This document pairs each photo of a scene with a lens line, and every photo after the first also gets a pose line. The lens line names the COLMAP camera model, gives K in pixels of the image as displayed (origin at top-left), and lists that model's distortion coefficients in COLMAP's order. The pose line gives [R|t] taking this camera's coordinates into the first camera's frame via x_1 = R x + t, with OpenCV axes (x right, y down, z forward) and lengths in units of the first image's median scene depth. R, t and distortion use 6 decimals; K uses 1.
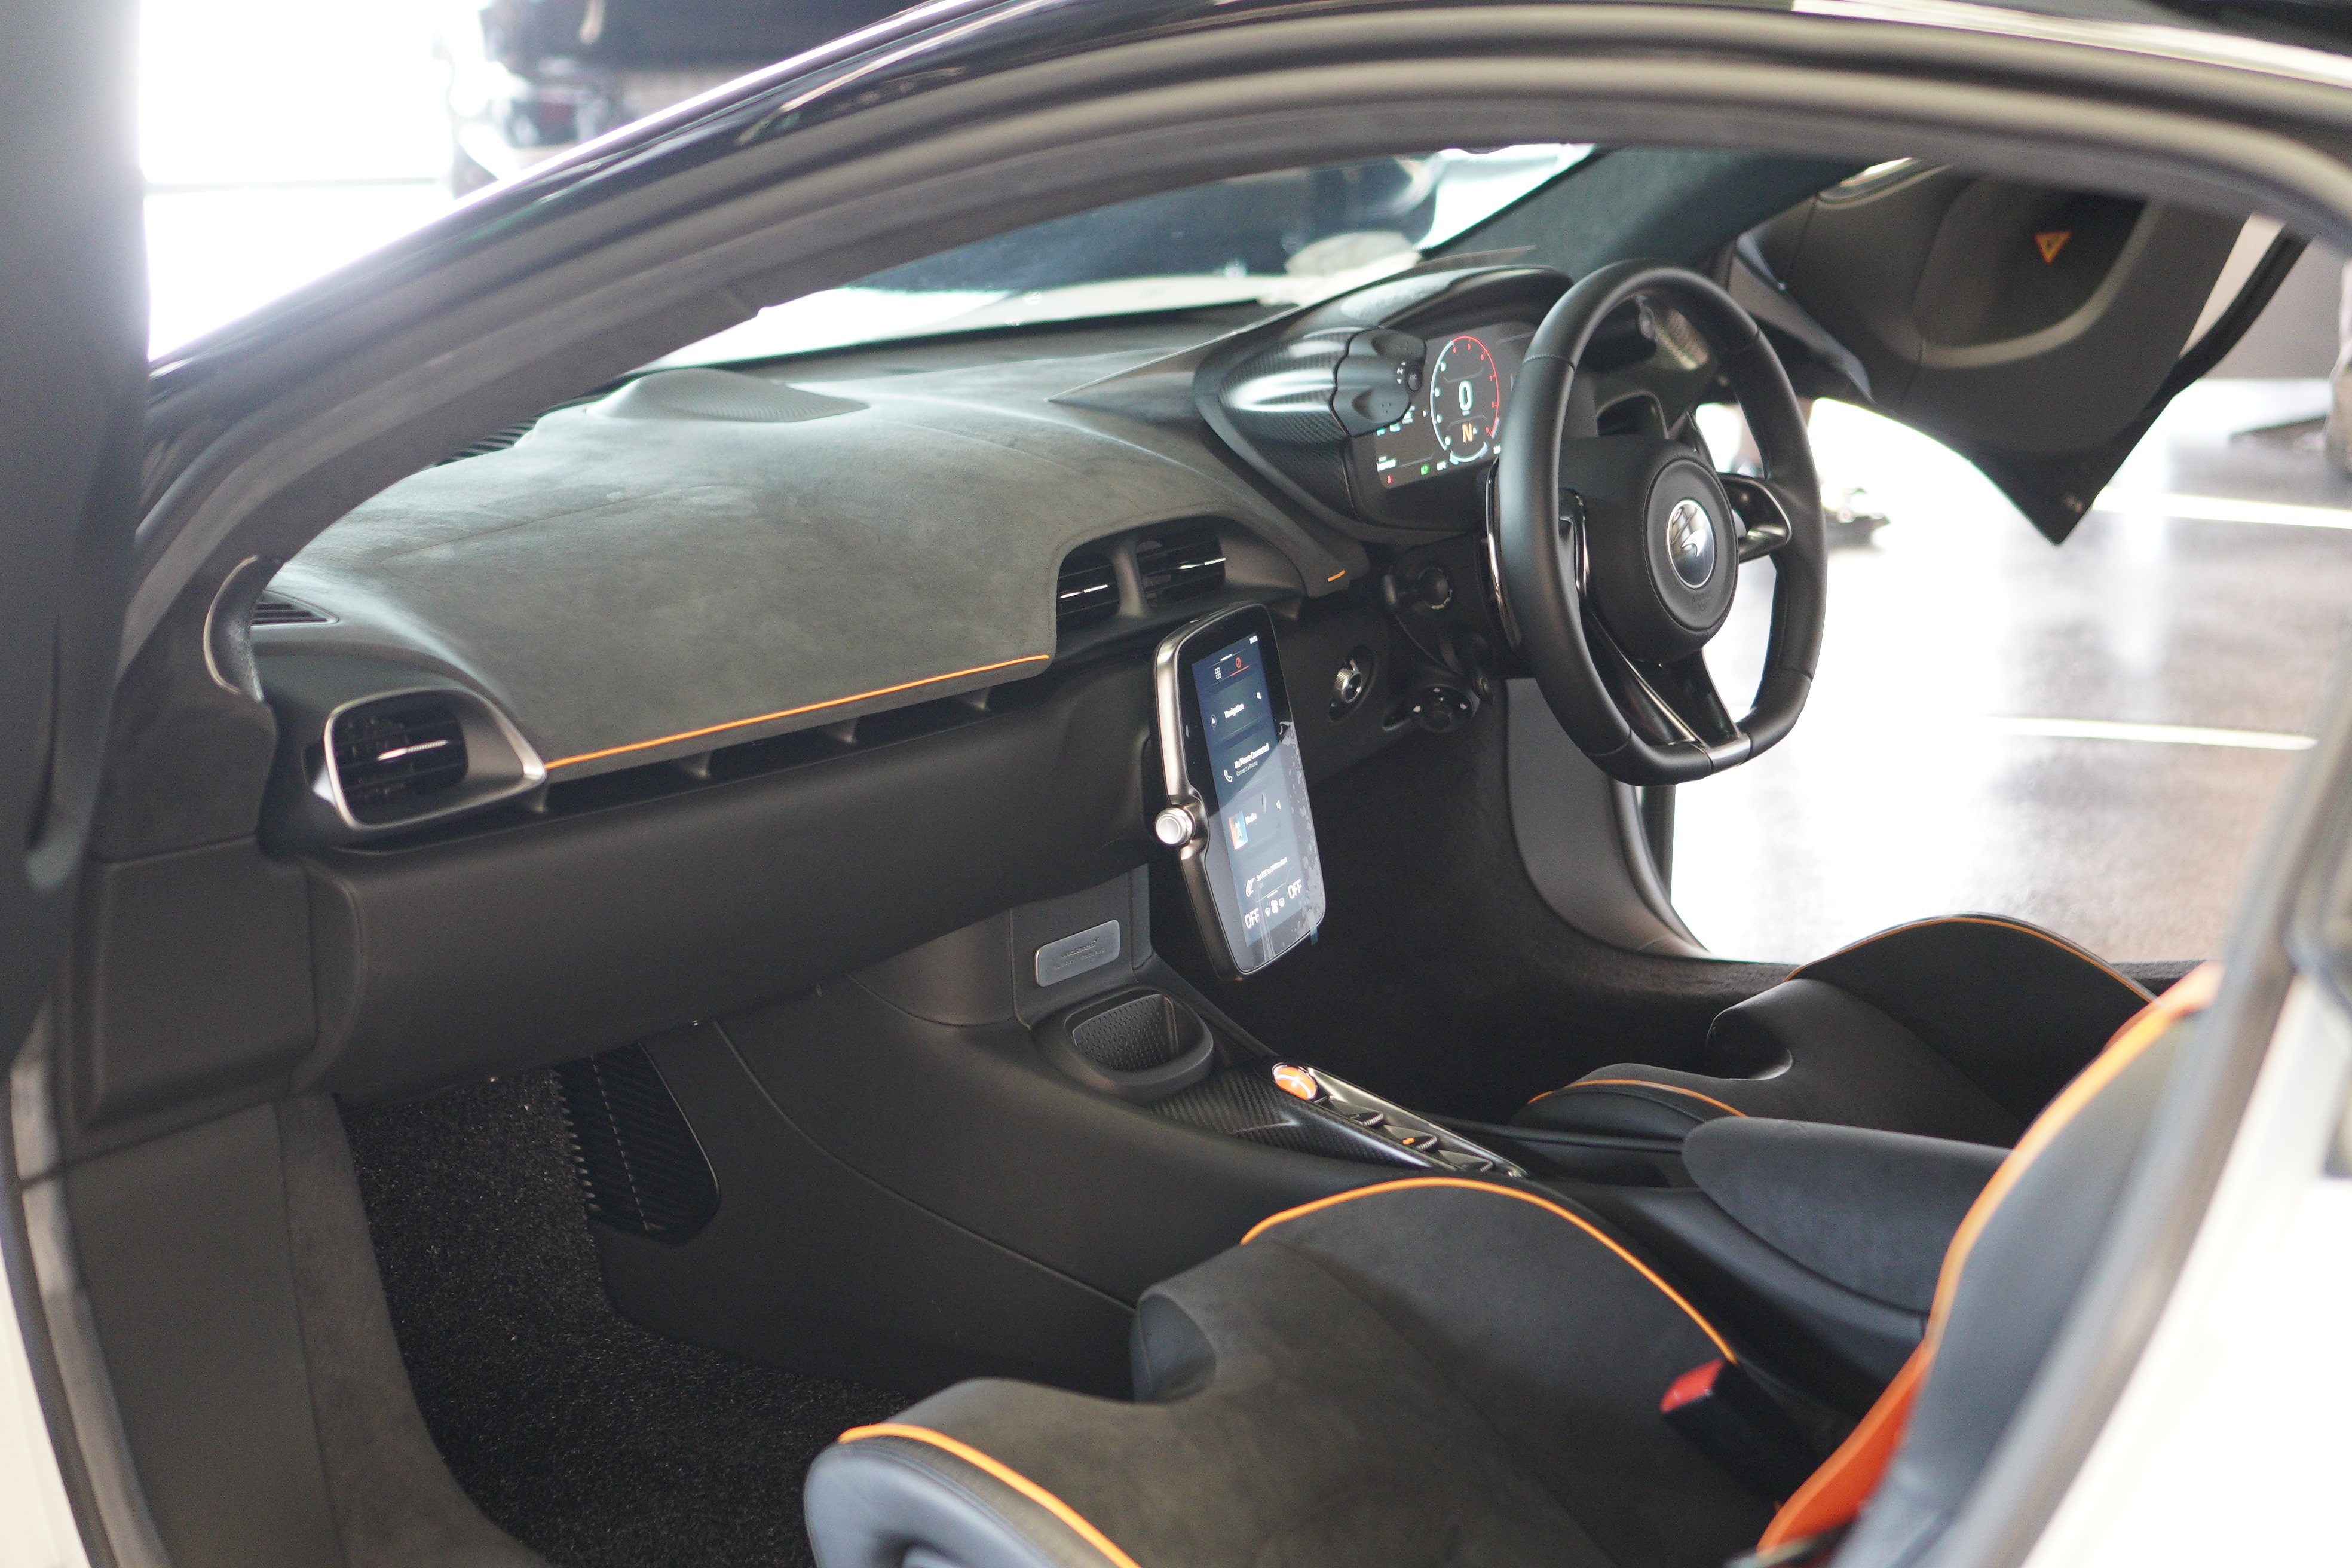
lens RADIAL K [[3539.1, 0, 1165.0], [0, 3539.1, 794.4], [0, 0, 1]] dist [0.034904, 0.000000]
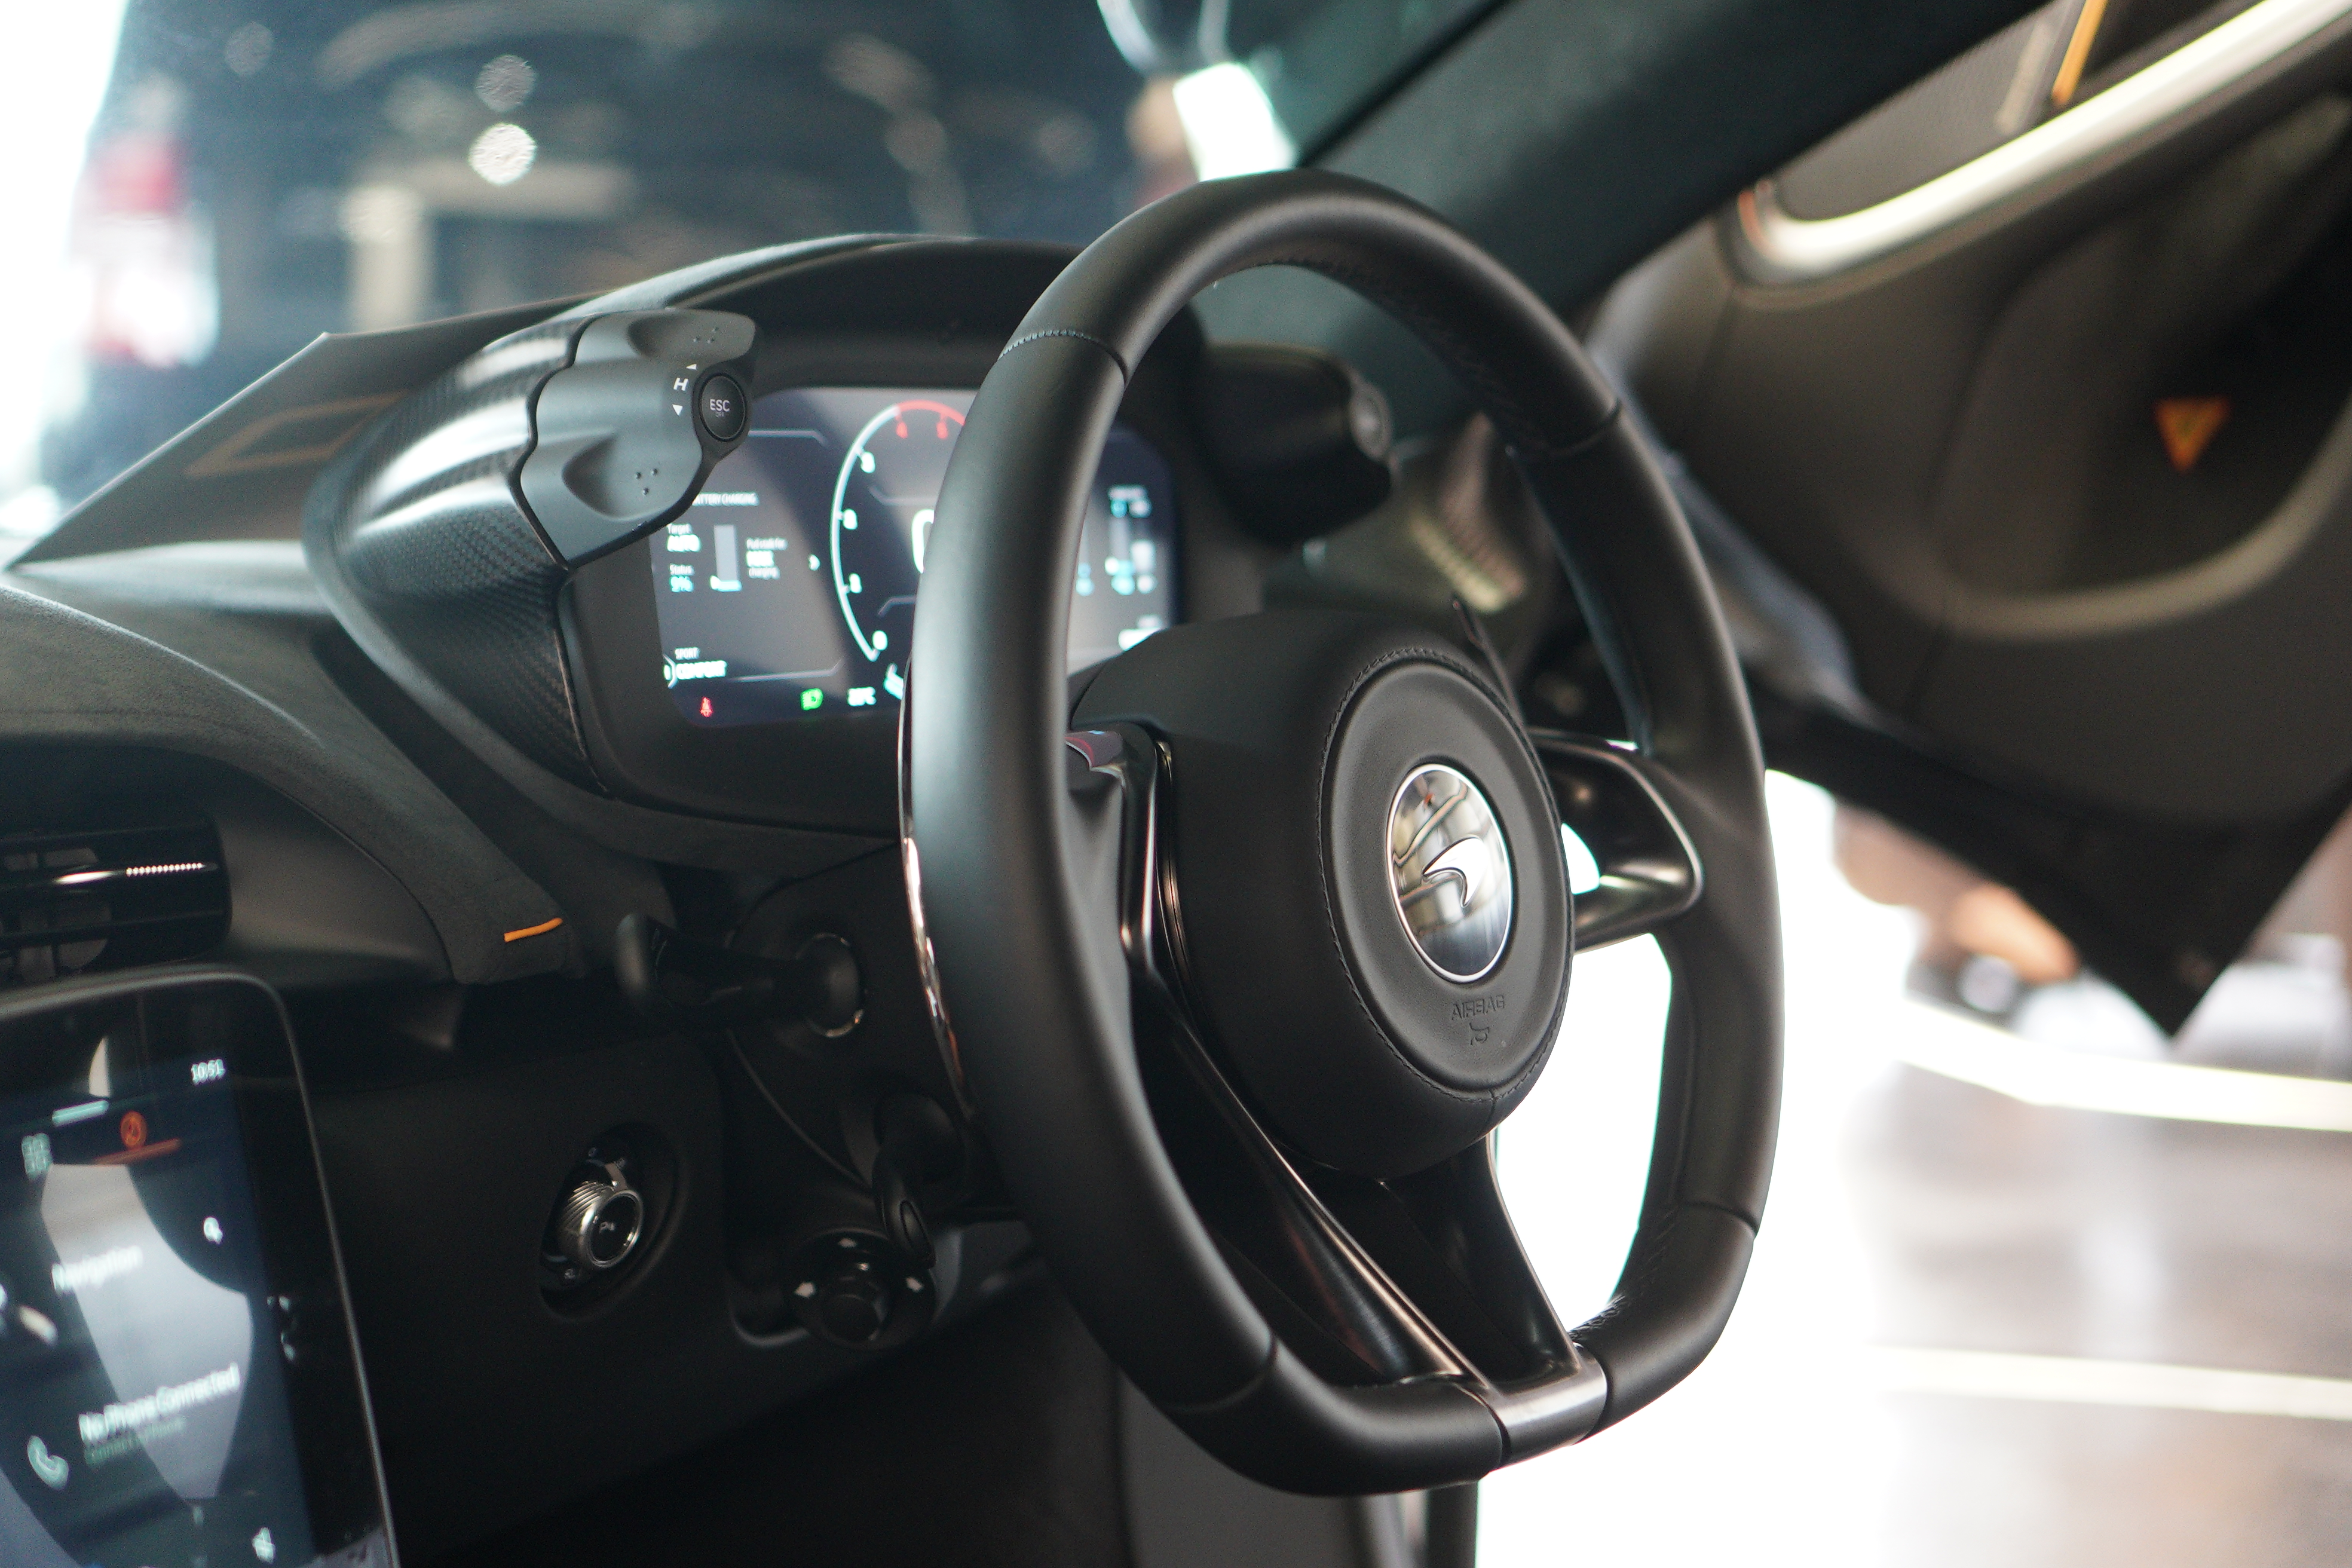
lens RADIAL K [[3539.1, 0, 1168.6], [0, 3539.1, 779.1], [0, 0, 1]] dist [0.034904, 0.000000]
pose [[0.999514, 0.017648, 0.025698, 0.109194], [-0.012540, 0.982305, -0.186868, -0.006555], [-0.028541, 0.186455, 0.982049, 0.624755]]
